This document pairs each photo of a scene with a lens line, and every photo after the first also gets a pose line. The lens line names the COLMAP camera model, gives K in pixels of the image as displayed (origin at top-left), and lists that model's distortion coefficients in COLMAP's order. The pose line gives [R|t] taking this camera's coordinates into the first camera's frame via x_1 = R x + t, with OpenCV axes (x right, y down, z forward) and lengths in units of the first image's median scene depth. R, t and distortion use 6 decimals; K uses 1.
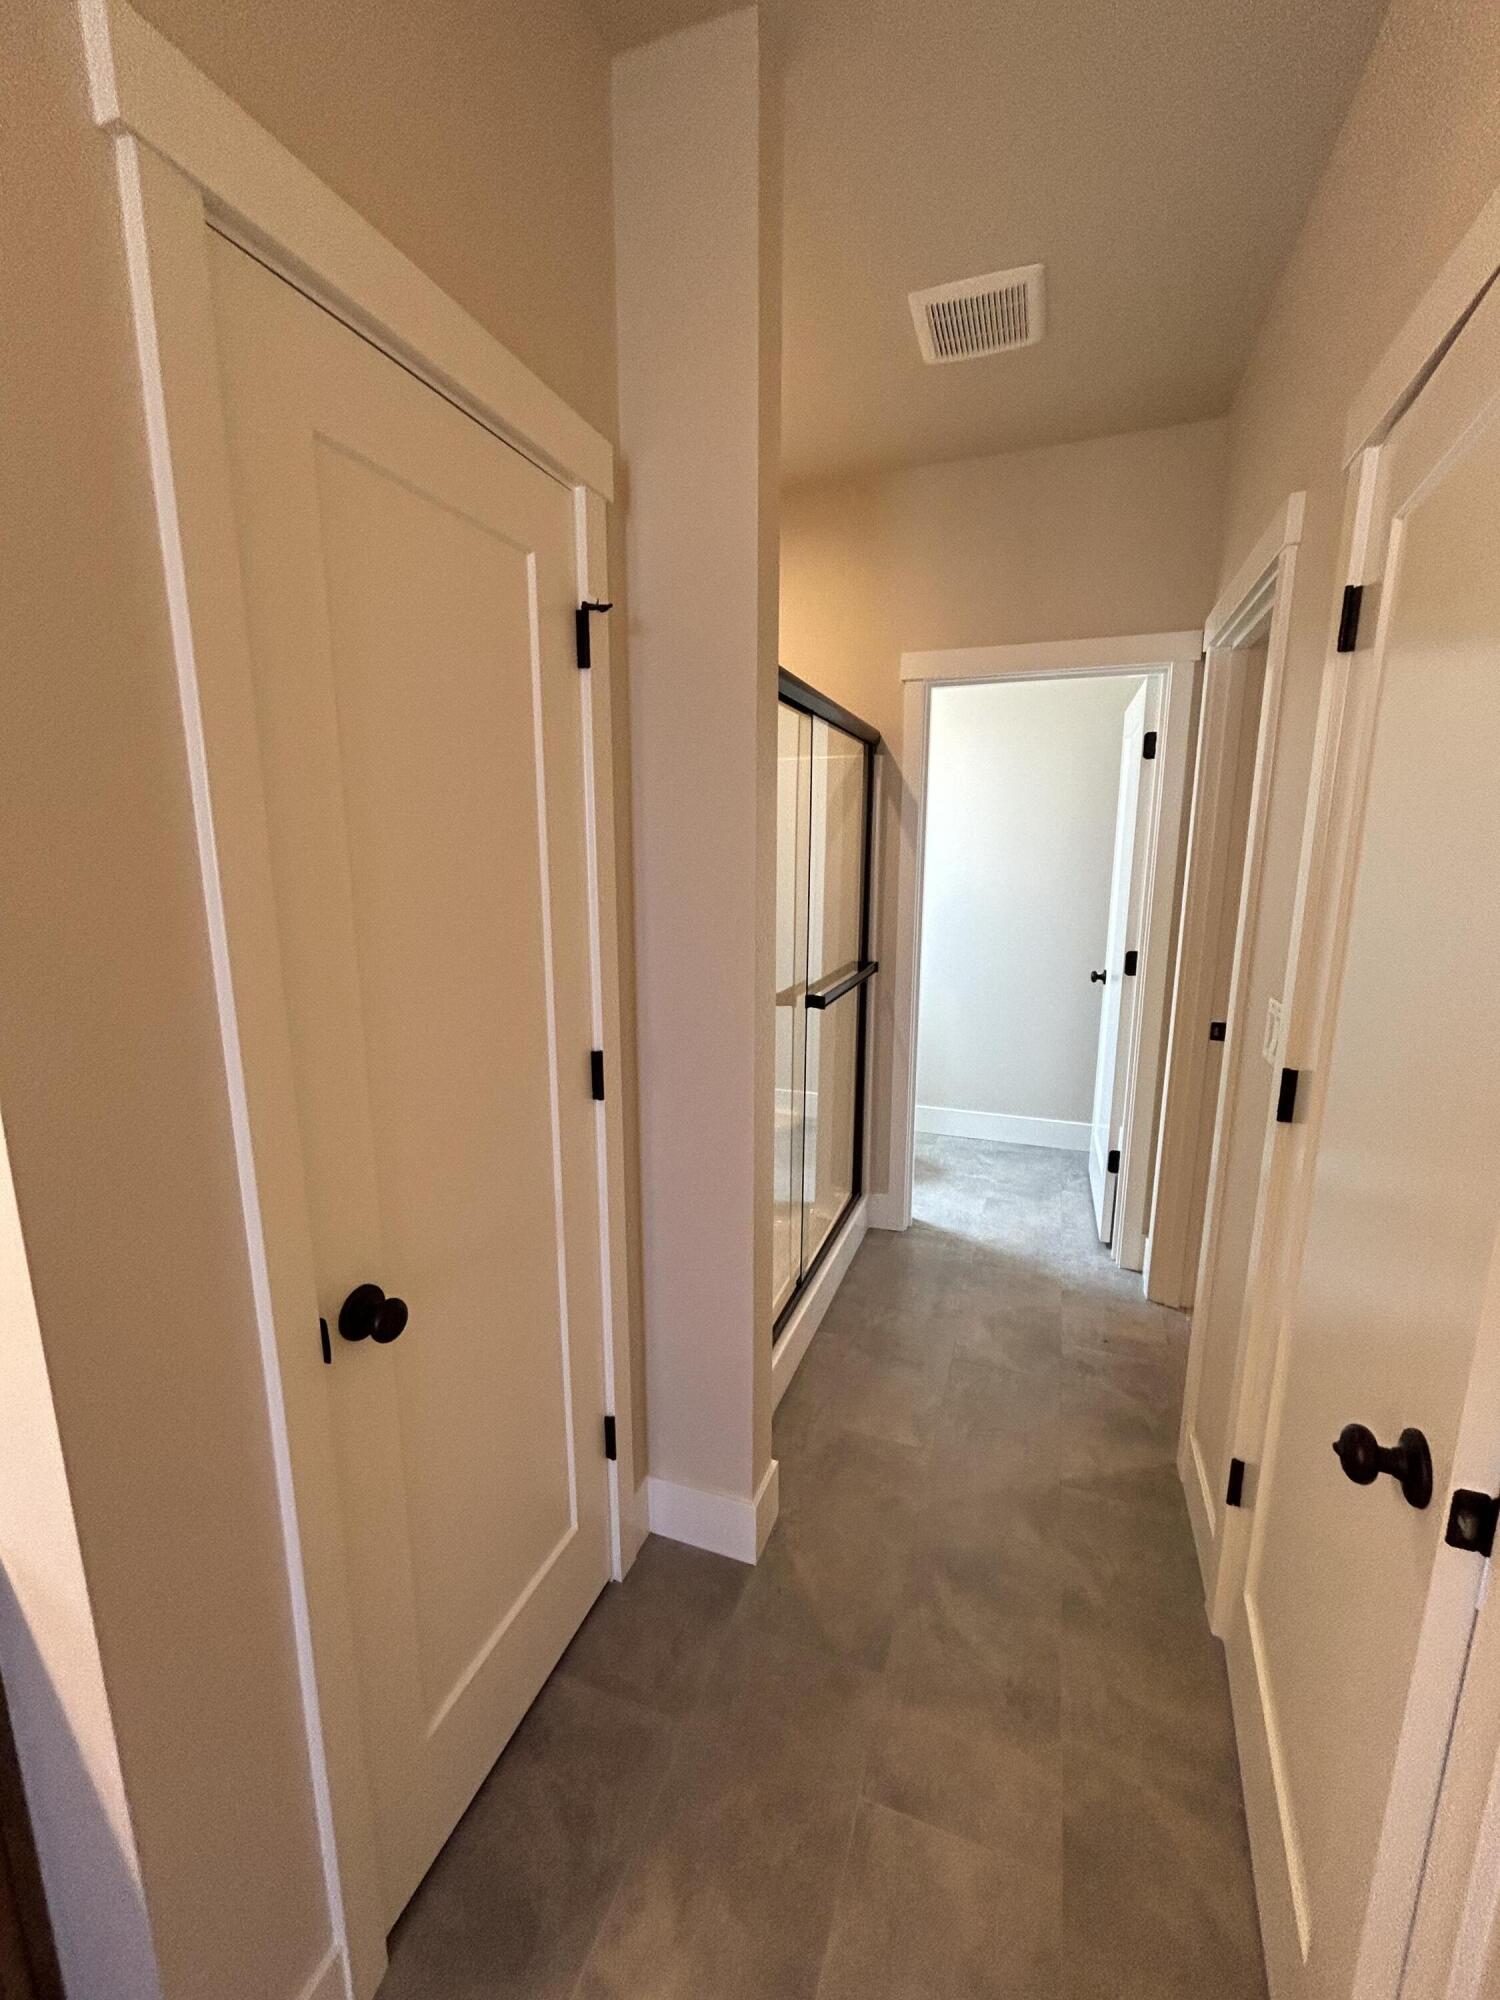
lens RADIAL K [[805.1, 0, 749.5], [0, 805.1, 1003.2], [0, 0, 1]] dist [0.001791, 0.000913]
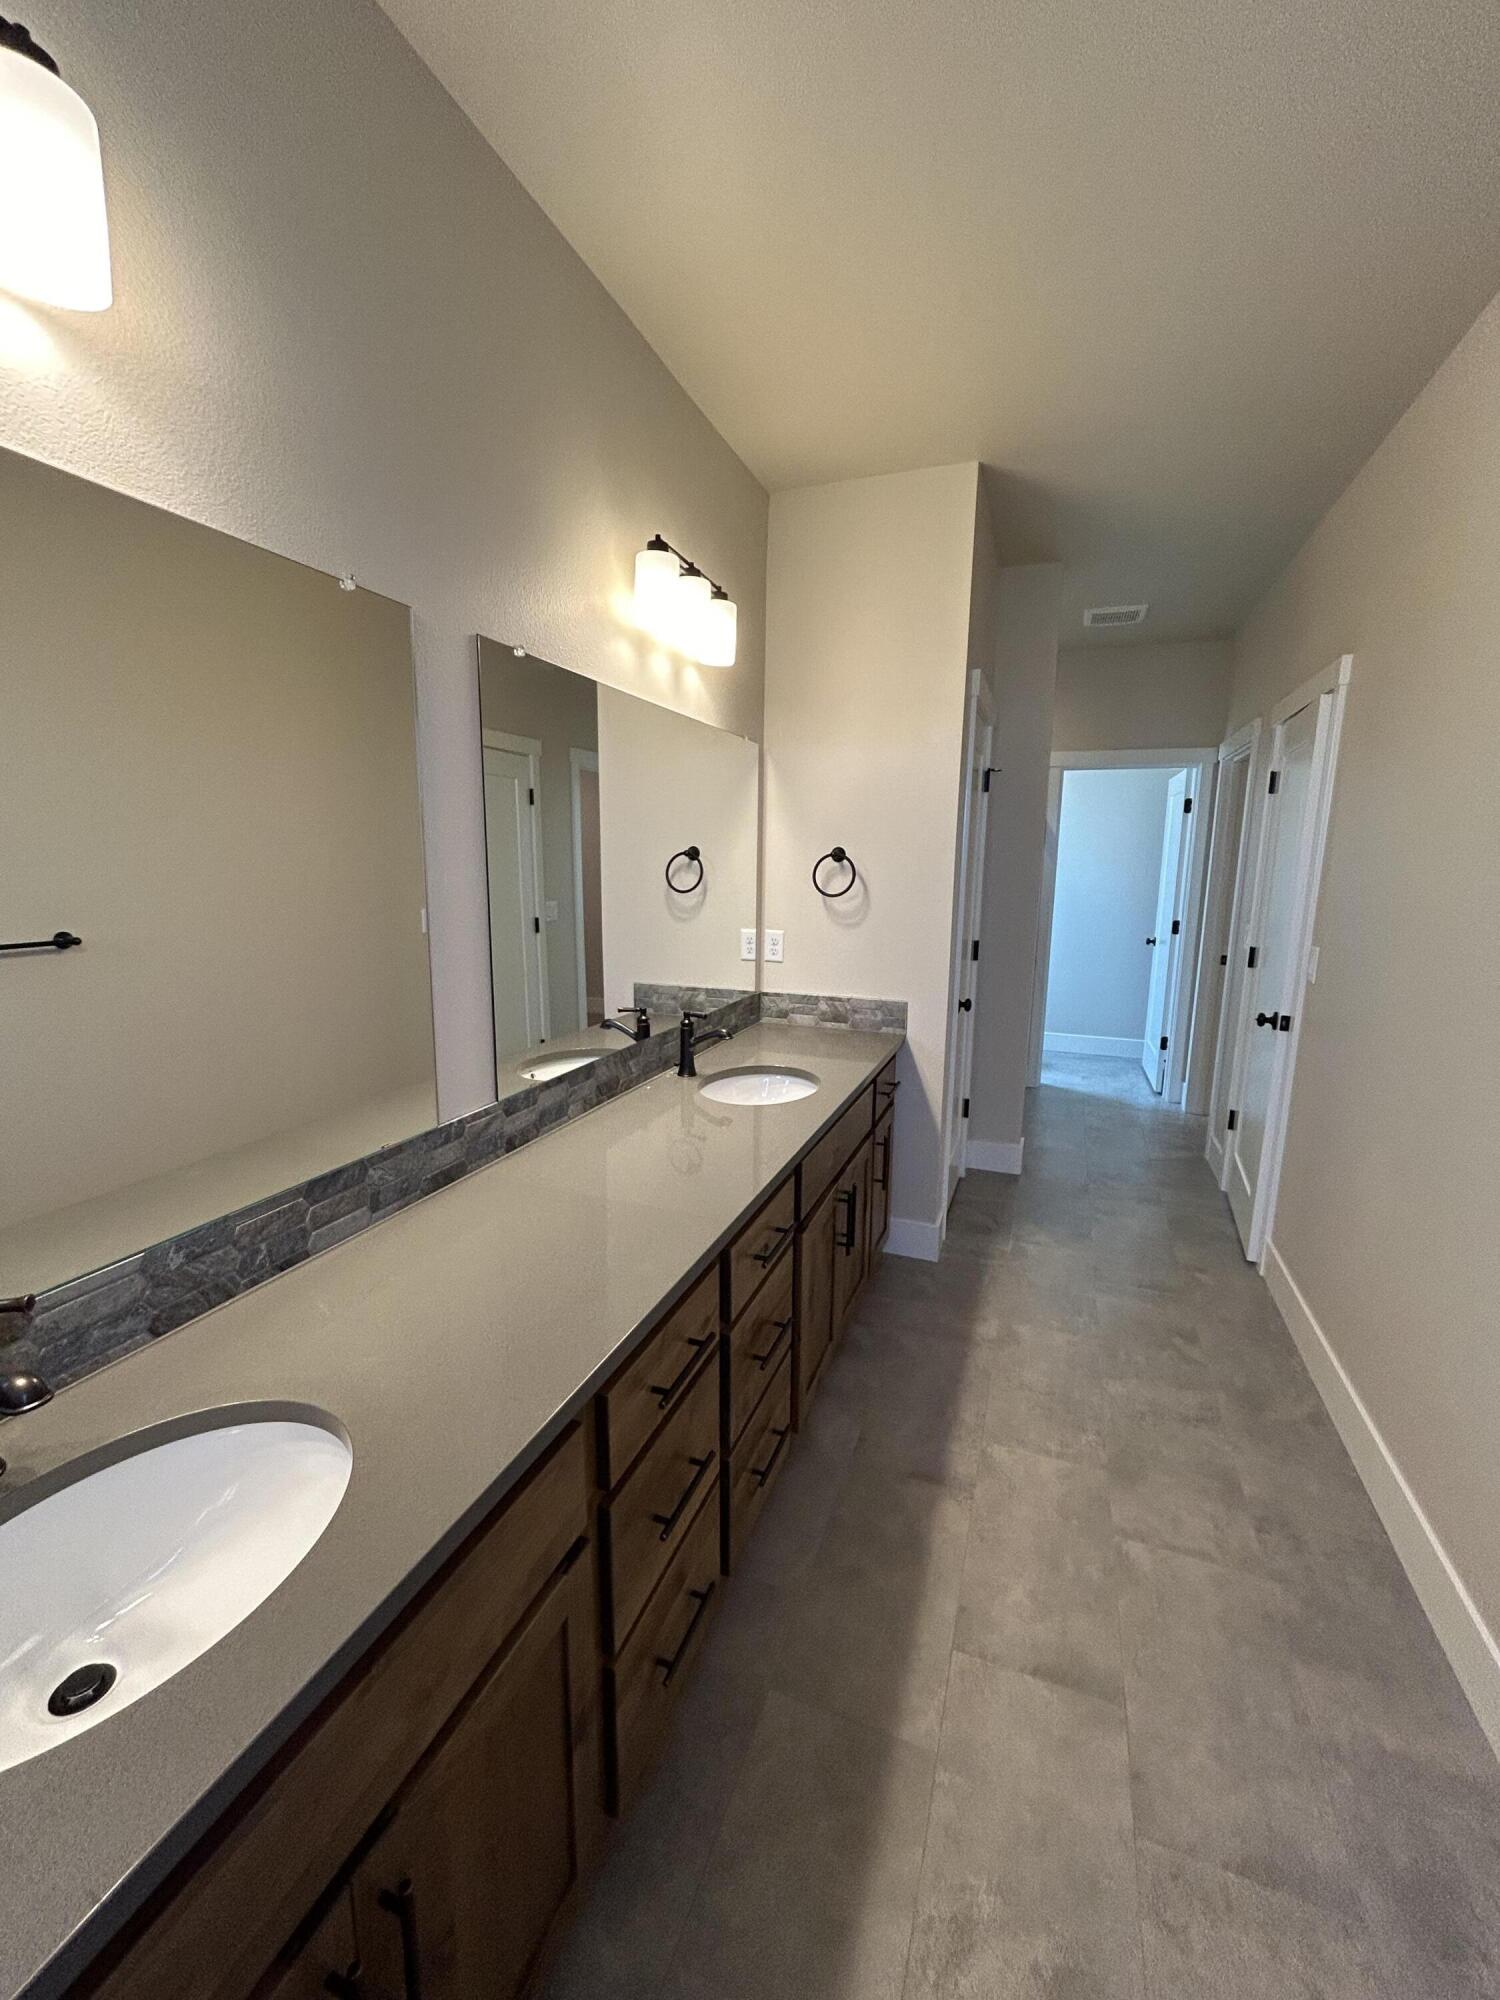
lens RADIAL K [[805.1, 0, 752.1], [0, 805.1, 997.7], [0, 0, 1]] dist [0.001791, 0.000913]
pose [[0.999905, 0.013431, -0.002948, -0.451203], [-0.013473, 0.999798, -0.014947, 0.144671], [0.002747, 0.014985, 0.999884, -0.771304]]
